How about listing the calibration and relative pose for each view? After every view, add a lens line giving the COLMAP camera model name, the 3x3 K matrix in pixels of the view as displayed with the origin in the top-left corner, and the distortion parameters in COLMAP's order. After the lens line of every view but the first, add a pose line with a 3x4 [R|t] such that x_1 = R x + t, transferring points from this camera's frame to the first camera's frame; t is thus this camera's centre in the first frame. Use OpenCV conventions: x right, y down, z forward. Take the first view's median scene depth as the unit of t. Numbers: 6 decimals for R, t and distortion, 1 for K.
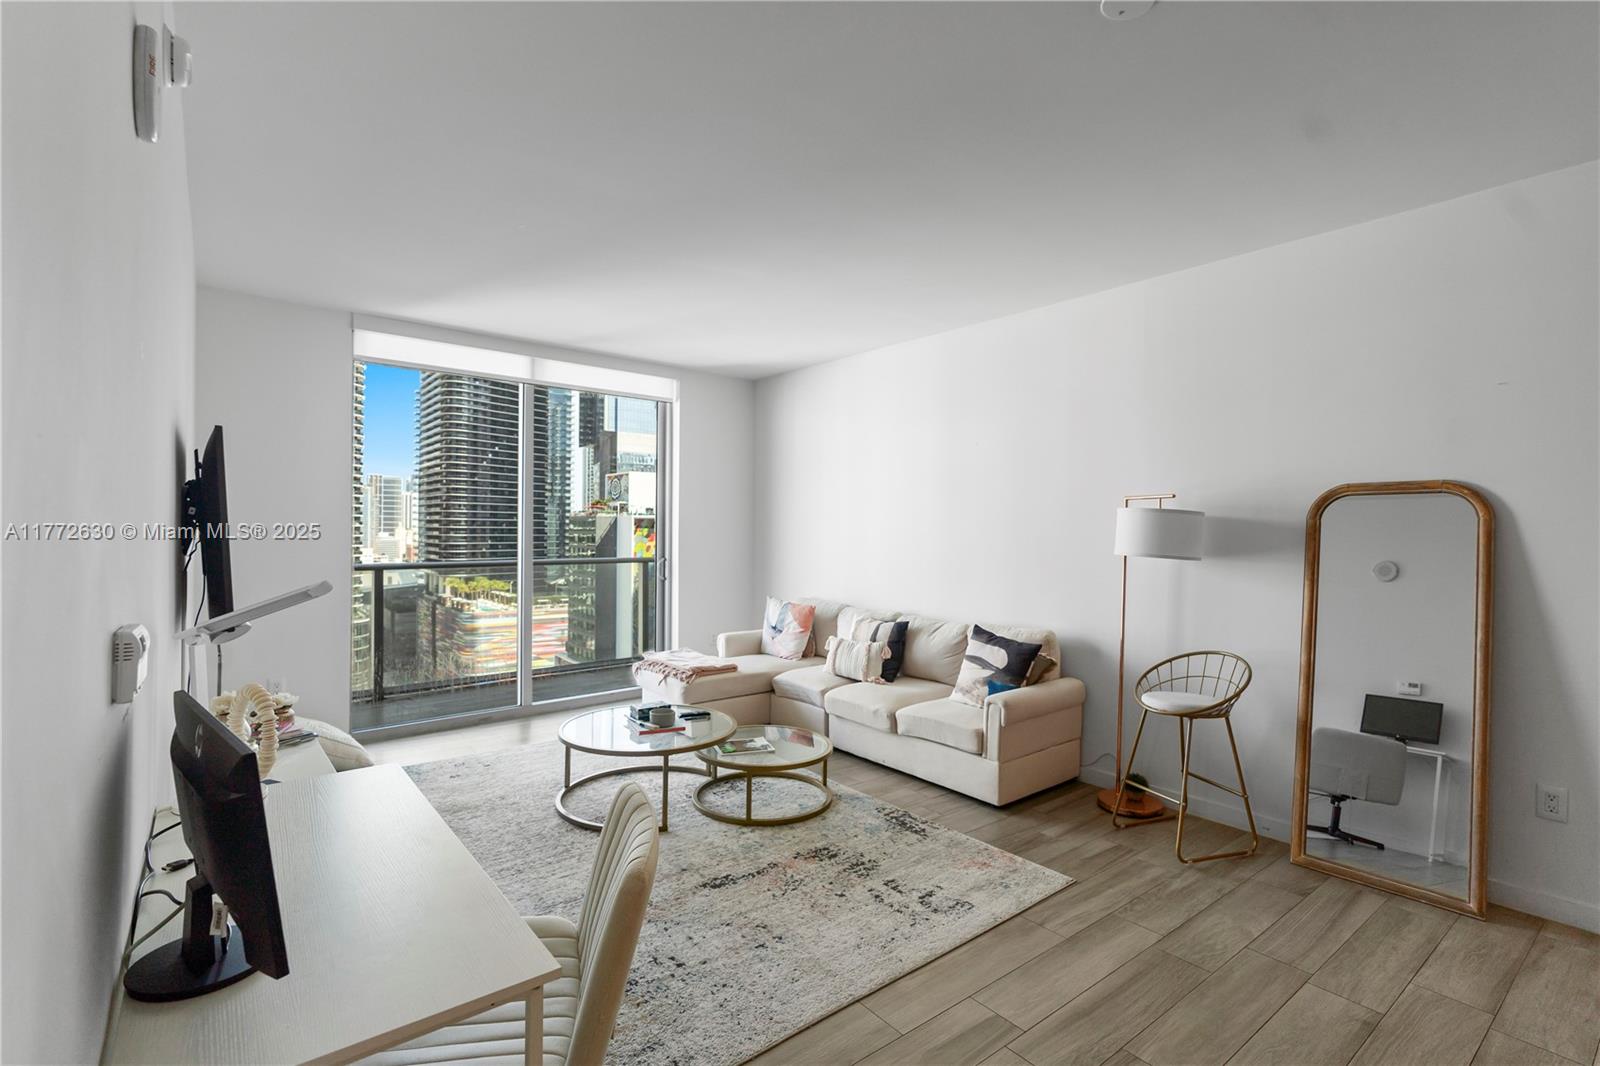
lens RADIAL K [[734.0, 0, 794.9], [0, 734.0, 529.6], [0, 0, 1]] dist [-0.001922, 0.003339]
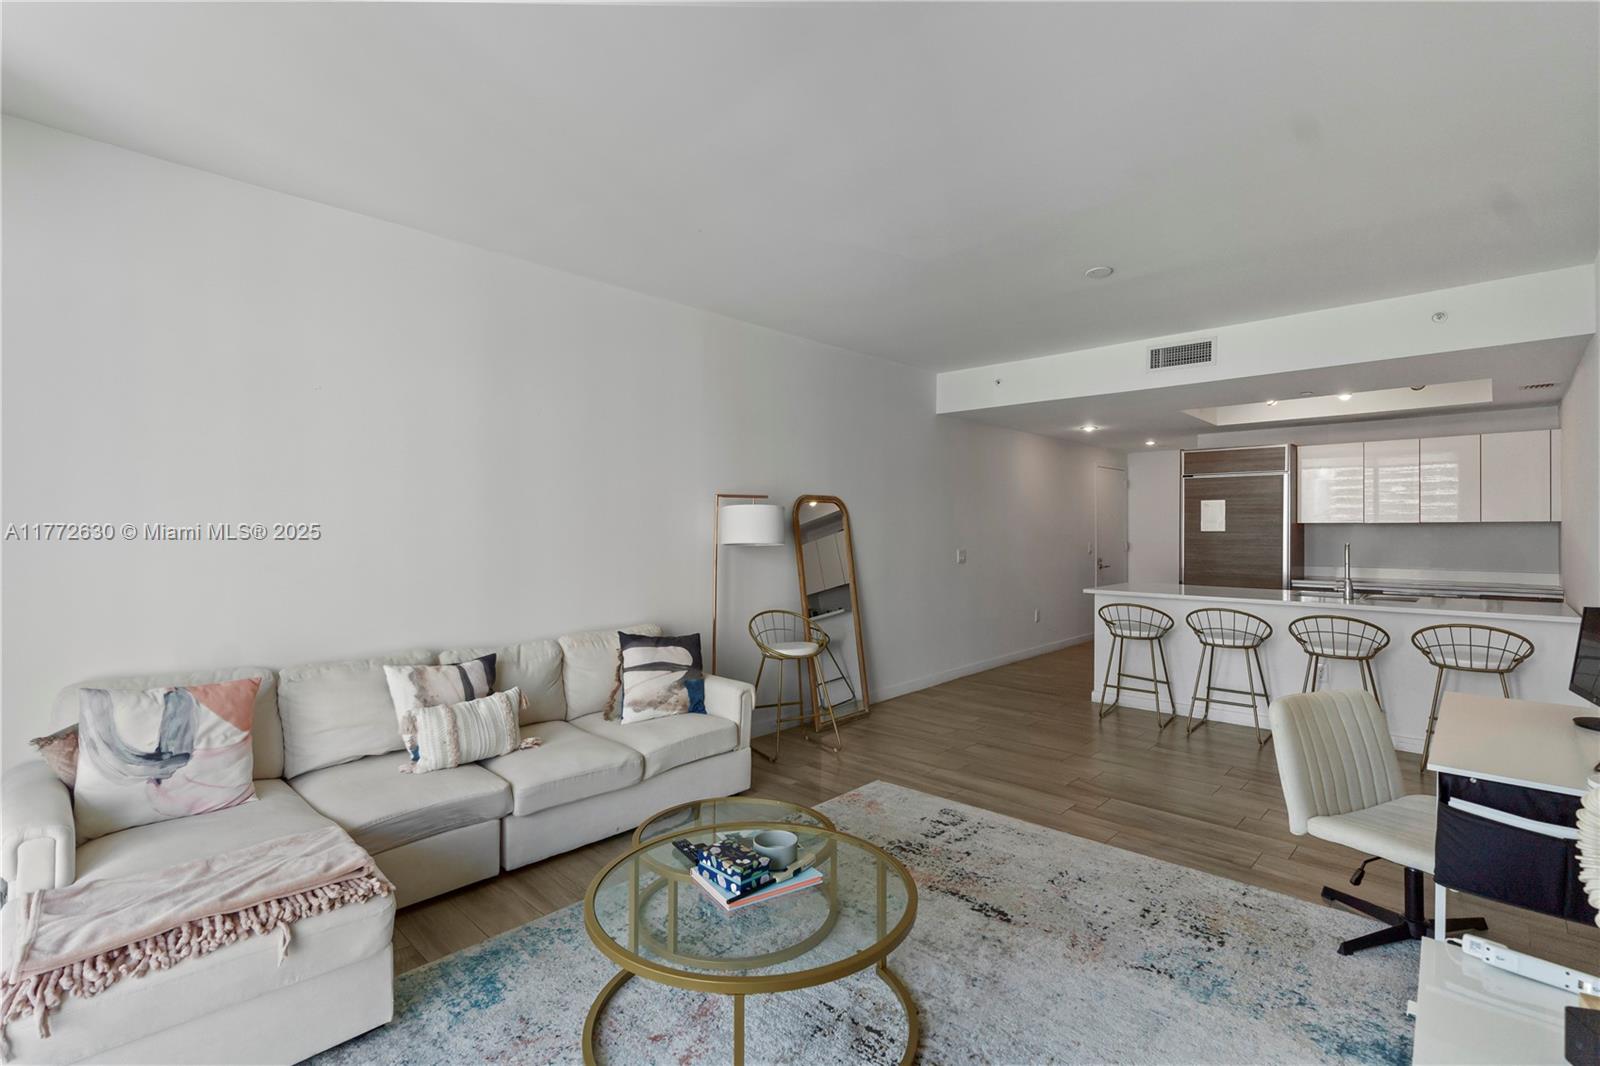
lens RADIAL K [[734.0, 0, 797.3], [0, 734.0, 527.8], [0, 0, 1]] dist [-0.001922, 0.003339]
pose [[-0.141161, -0.007051, 0.989962, -0.604518], [-0.002861, 0.999973, 0.006715, 0.000824], [-0.989983, -0.001884, -0.141177, 0.862159]]
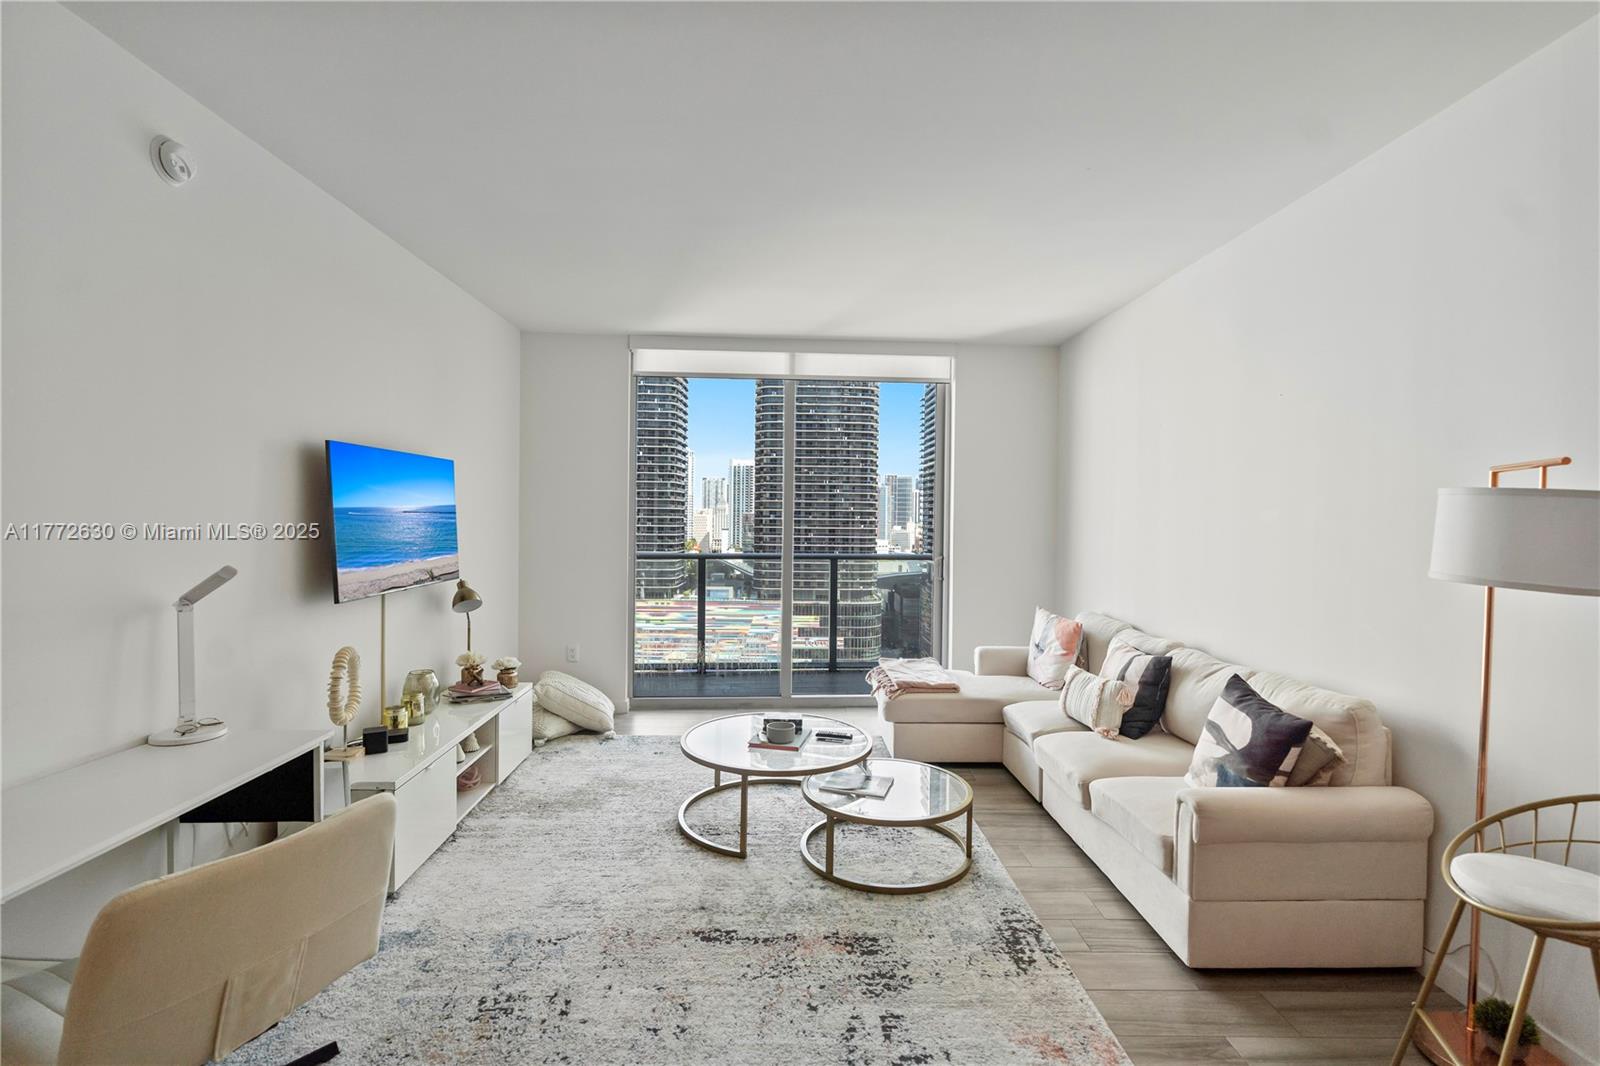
lens RADIAL K [[734.0, 0, 802.9], [0, 734.0, 526.0], [0, 0, 1]] dist [-0.001922, 0.003339]
pose [[0.800791, 0.008248, -0.598887, 0.308192], [-0.006991, 0.999966, 0.004424, -0.001530], [0.598903, 0.000644, 0.800821, 0.236772]]
